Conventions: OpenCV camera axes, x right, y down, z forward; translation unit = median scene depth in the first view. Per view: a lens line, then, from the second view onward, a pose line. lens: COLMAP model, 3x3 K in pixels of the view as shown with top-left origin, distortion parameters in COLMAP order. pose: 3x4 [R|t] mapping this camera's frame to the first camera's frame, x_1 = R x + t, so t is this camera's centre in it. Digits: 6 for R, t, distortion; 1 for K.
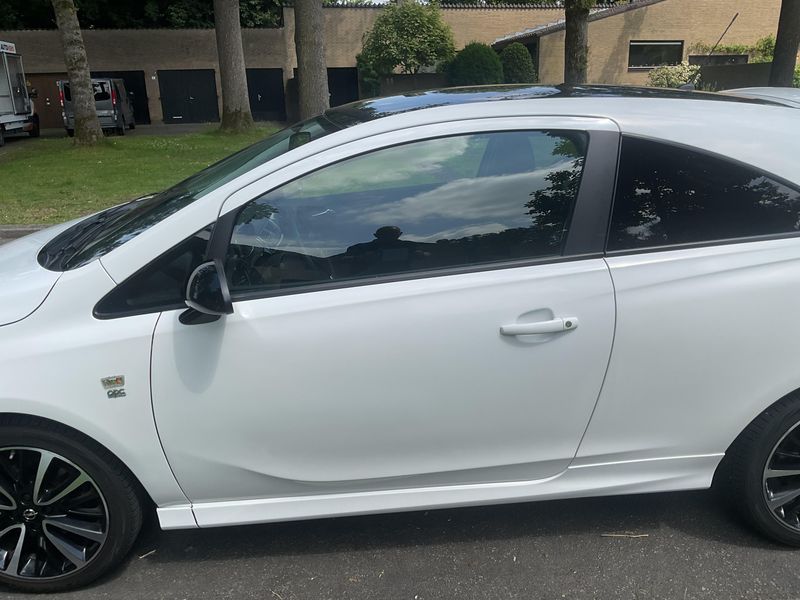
lens RADIAL K [[673.8, 0, 398.9], [0, 673.8, 295.9], [0, 0, 1]] dist [0.014221, -0.051820]
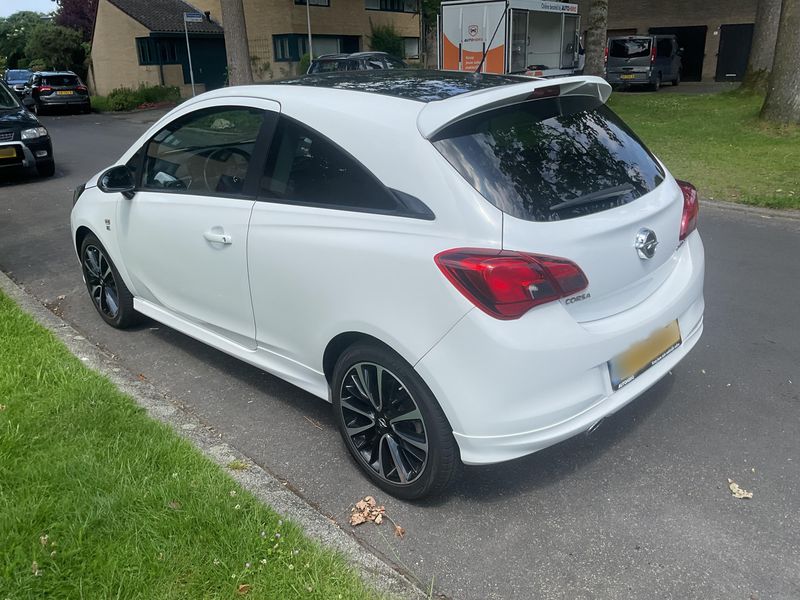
lens RADIAL K [[673.8, 0, 401.4], [0, 673.8, 302.8], [0, 0, 1]] dist [0.014221, -0.051820]
pose [[0.661308, 0.262514, -0.702679, 0.157165], [-0.210148, 0.964087, 0.162398, -0.014484], [0.720076, 0.040271, 0.692726, 0.024199]]
